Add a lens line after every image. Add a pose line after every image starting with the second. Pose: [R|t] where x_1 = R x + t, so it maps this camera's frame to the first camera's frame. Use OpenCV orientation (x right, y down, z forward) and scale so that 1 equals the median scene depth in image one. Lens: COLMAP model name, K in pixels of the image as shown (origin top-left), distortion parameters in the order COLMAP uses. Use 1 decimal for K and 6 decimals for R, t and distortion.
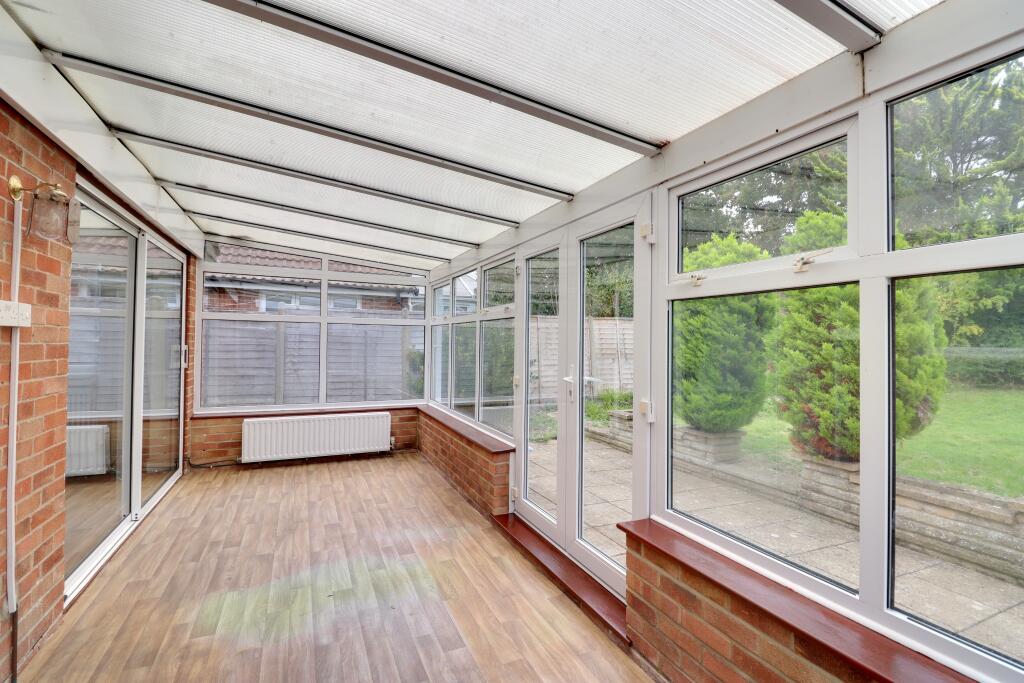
lens RADIAL K [[477.3, 0, 506.7], [0, 477.3, 338.2], [0, 0, 1]] dist [-0.006360, -0.008727]
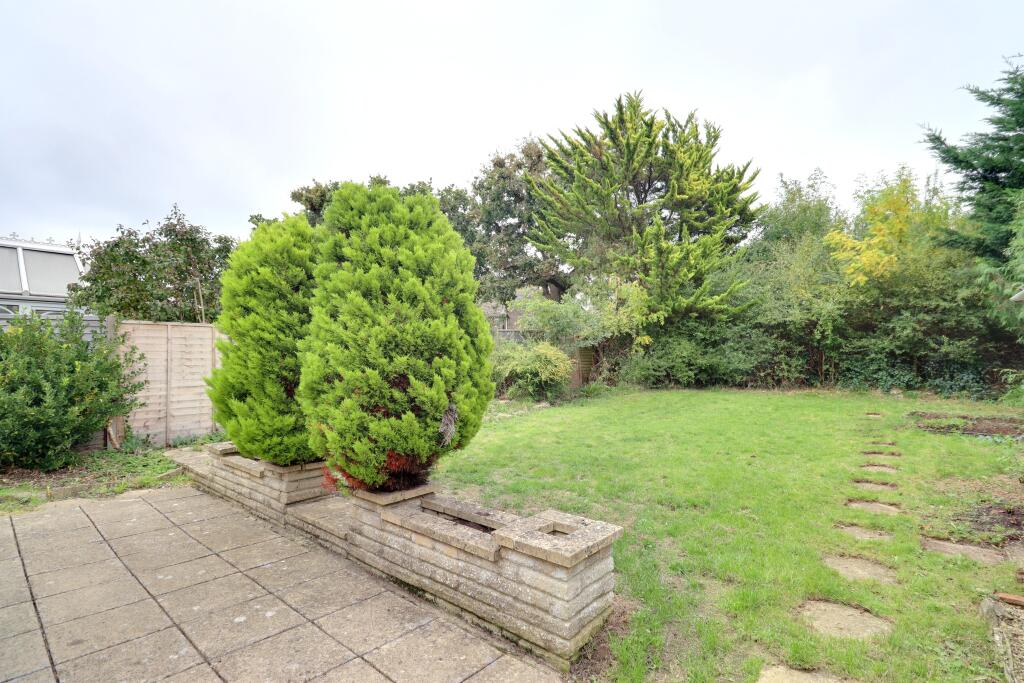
lens RADIAL K [[477.3, 0, 519.6], [0, 477.3, 339.1], [0, 0, 1]] dist [-0.006360, -0.008727]
pose [[0.905660, -0.004665, 0.423978, 0.471908], [0.019425, 0.999346, -0.030500, 0.024006], [-0.423559, 0.035859, 0.905159, 0.132608]]
